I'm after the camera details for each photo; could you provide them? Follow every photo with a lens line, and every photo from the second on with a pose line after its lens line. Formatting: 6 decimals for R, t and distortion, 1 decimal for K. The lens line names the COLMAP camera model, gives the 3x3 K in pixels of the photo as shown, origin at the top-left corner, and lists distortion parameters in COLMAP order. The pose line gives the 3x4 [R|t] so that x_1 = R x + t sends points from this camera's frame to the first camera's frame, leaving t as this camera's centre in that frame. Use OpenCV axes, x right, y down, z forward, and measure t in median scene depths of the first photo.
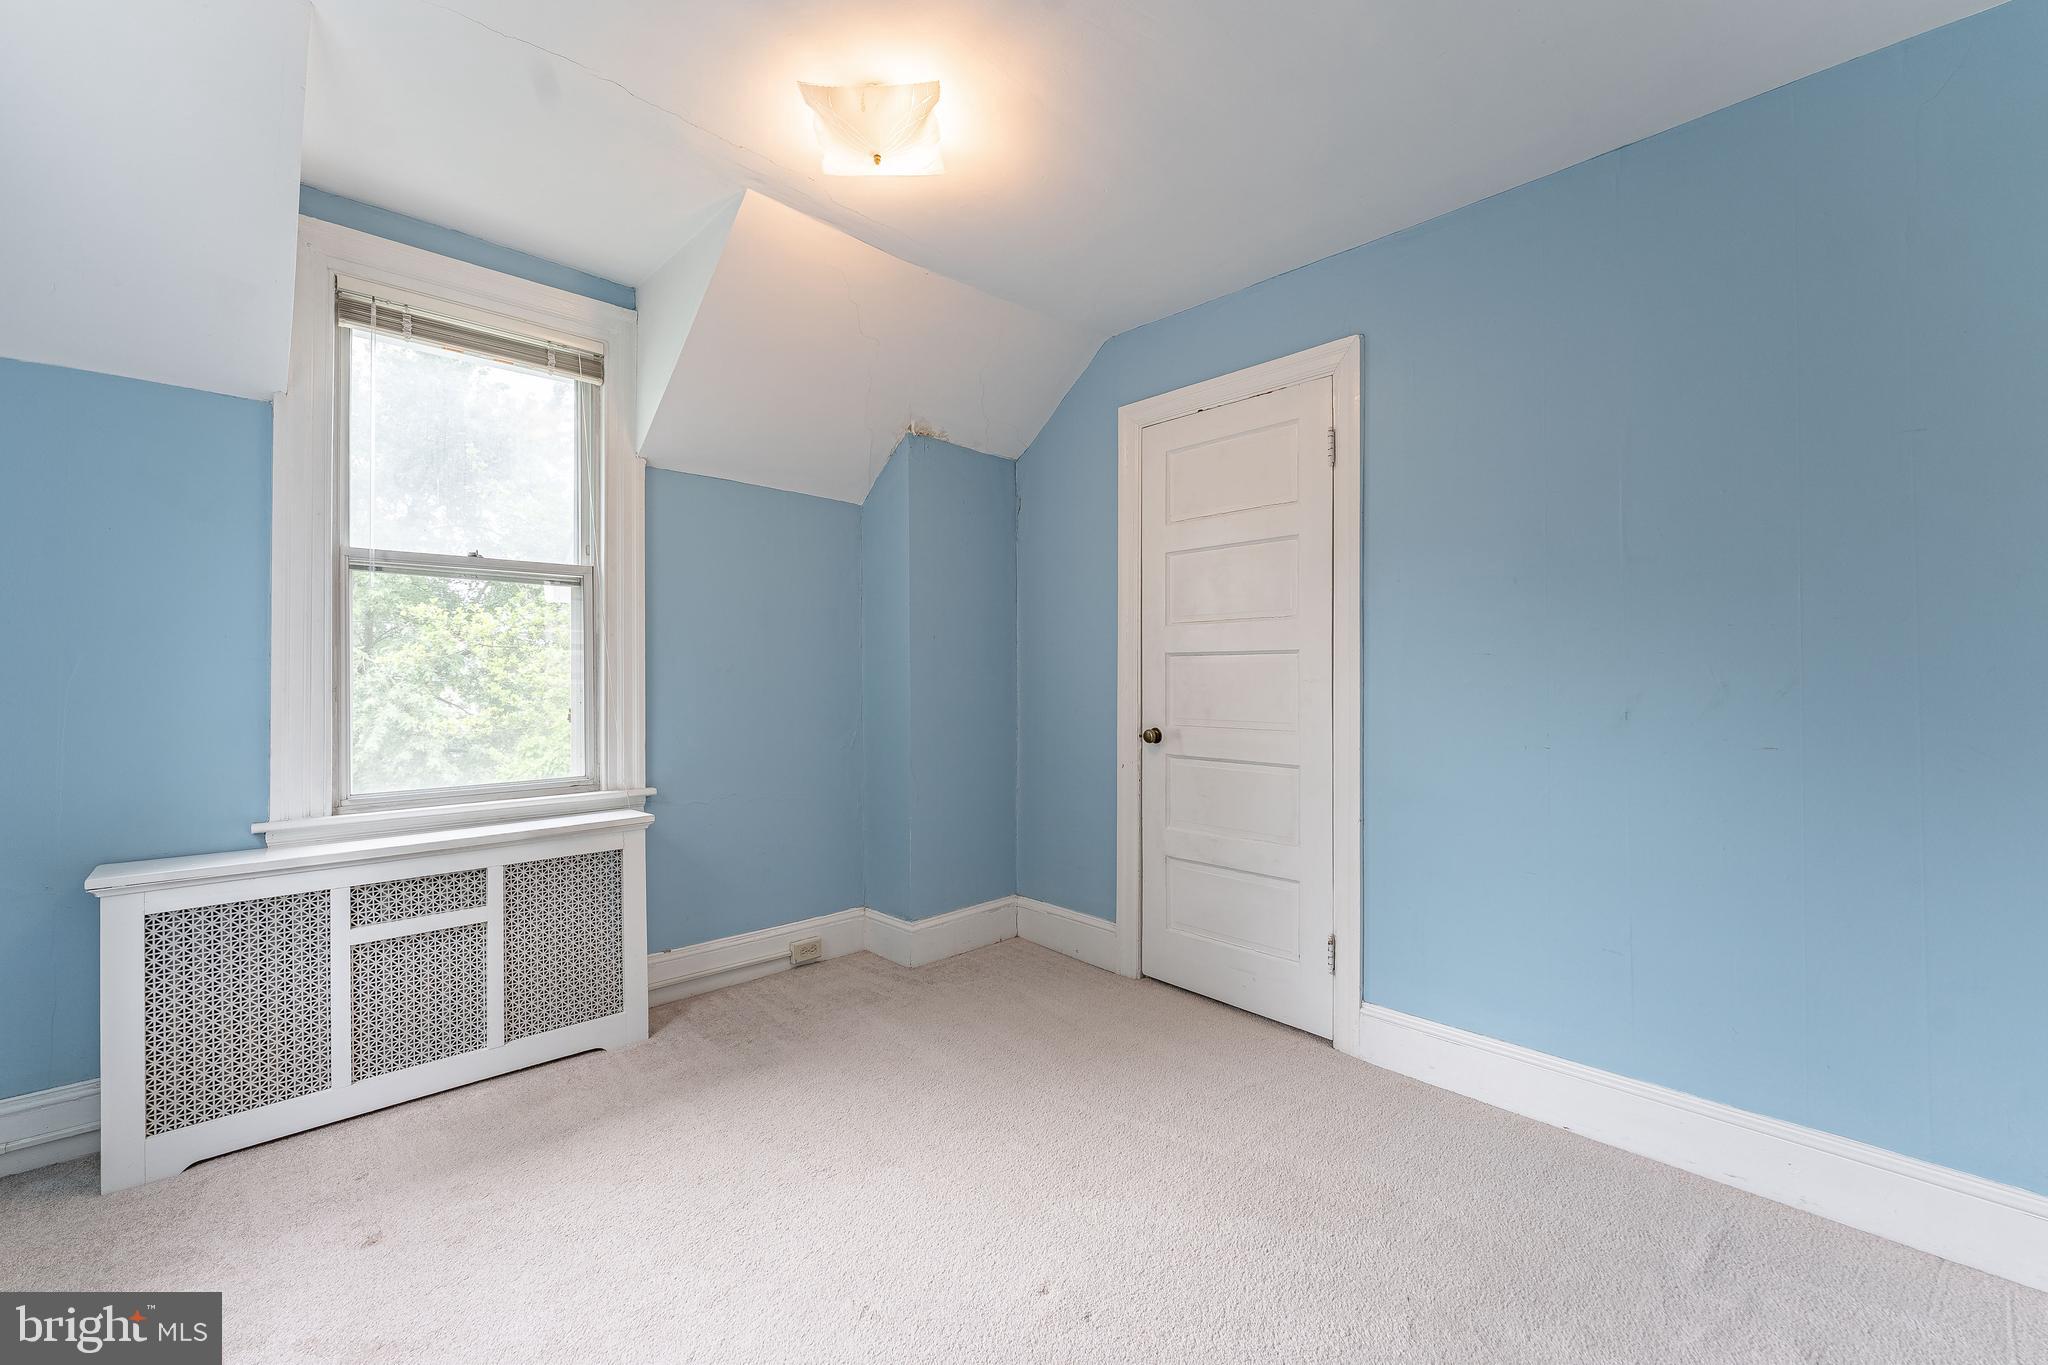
lens RADIAL K [[820.6, 0, 1031.6], [0, 820.6, 682.2], [0, 0, 1]] dist [-0.001331, -0.000282]
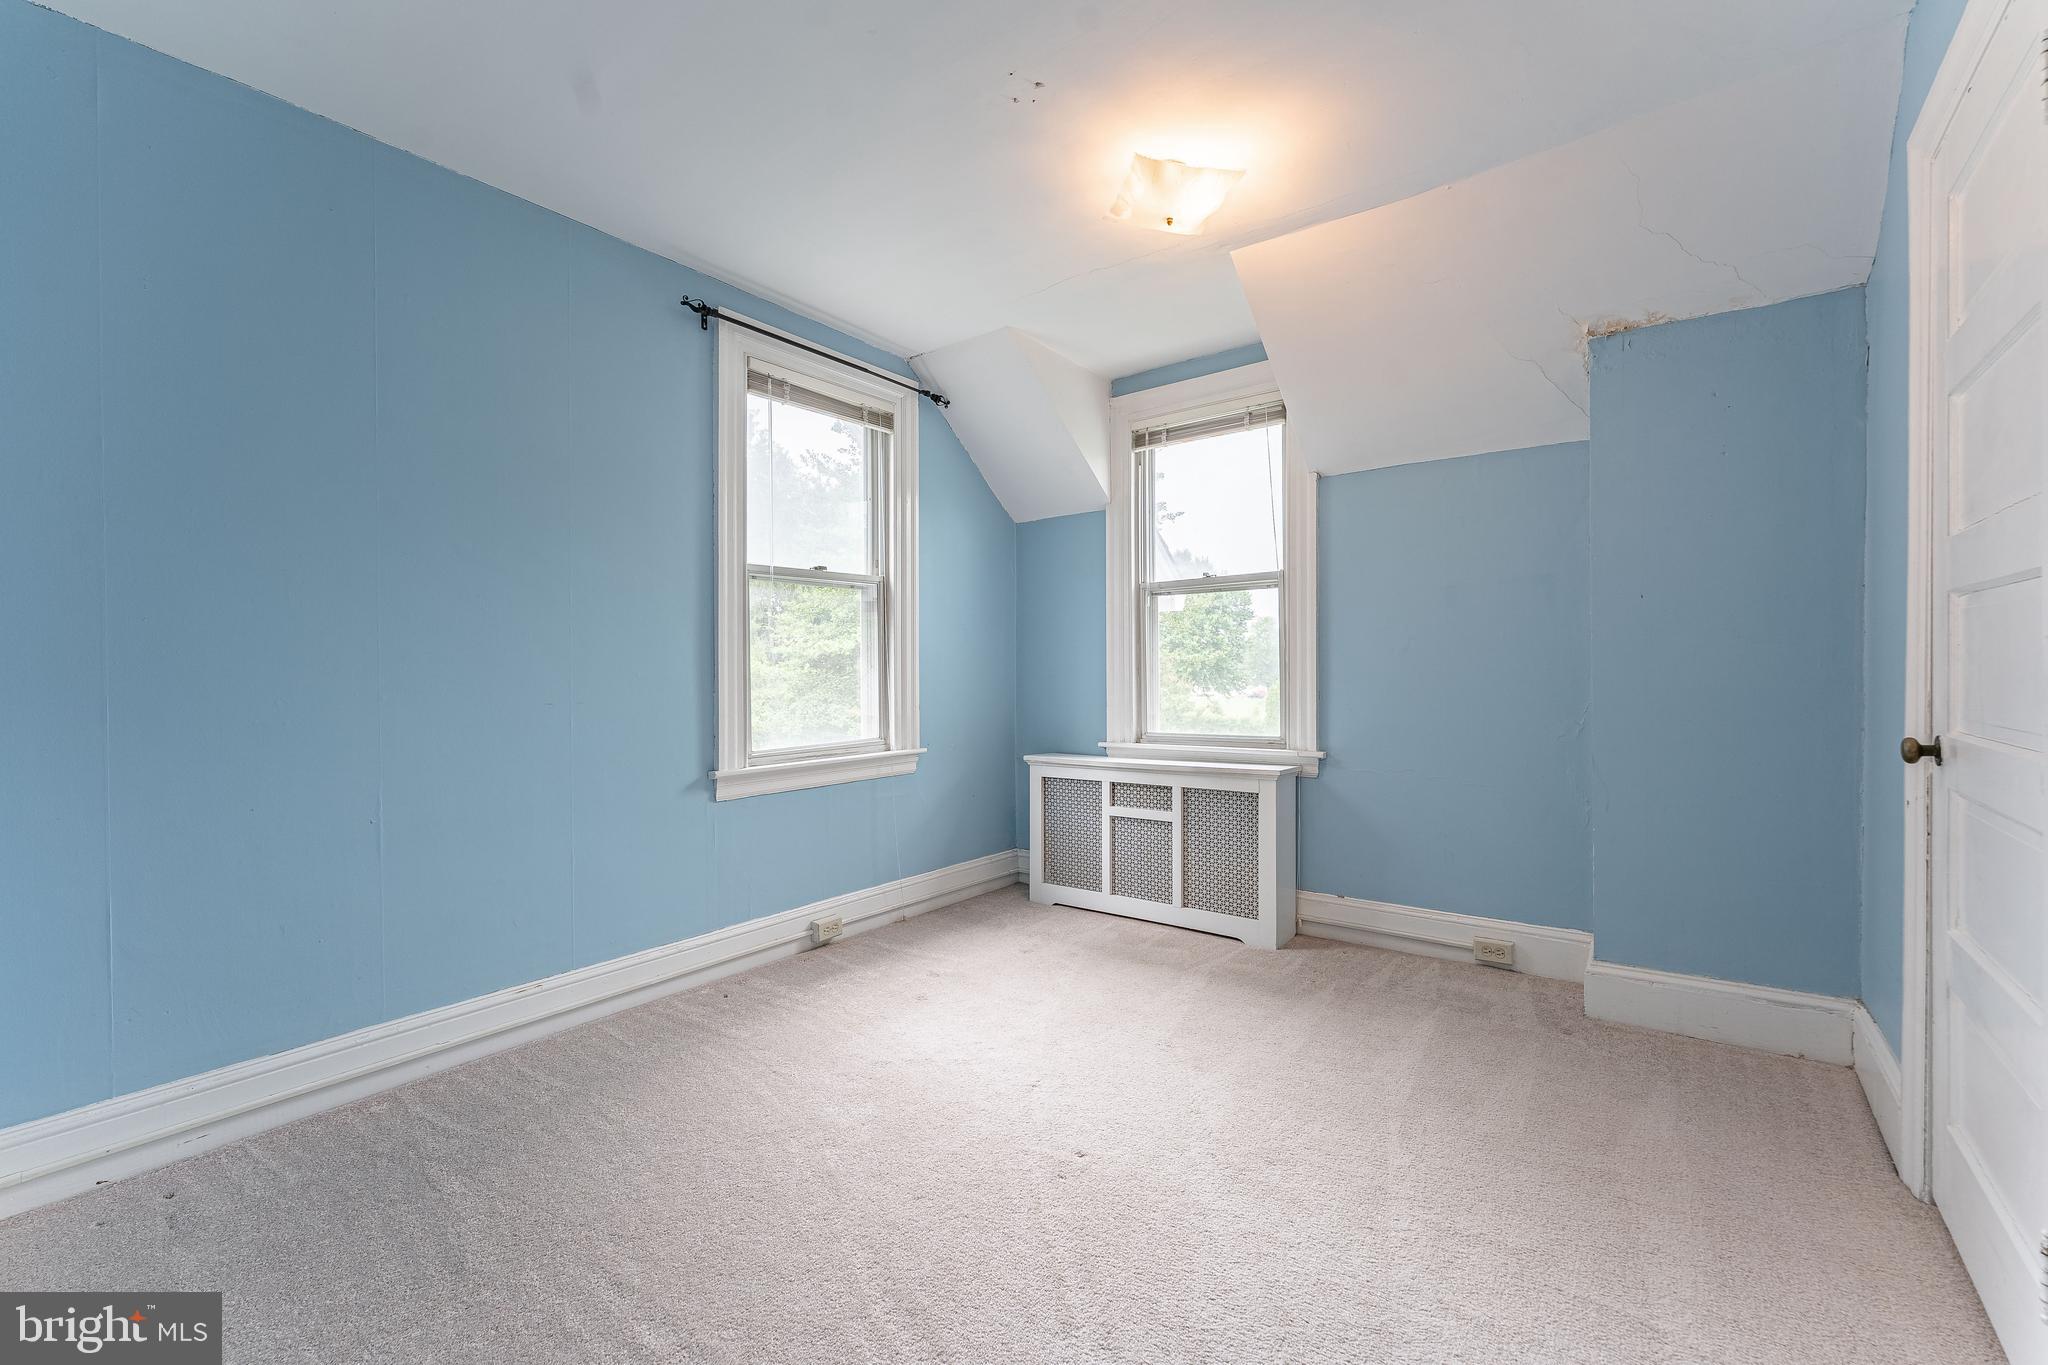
lens RADIAL K [[836.6, 0, 1006.1], [0, 836.6, 678.5], [0, 0, 1]] dist [-0.000794, -0.000036]
pose [[0.154488, 0.005959, -0.987977, 0.755739], [0.011333, 0.999905, 0.007803, 0.011597], [0.987930, -0.012402, 0.154406, 0.432377]]
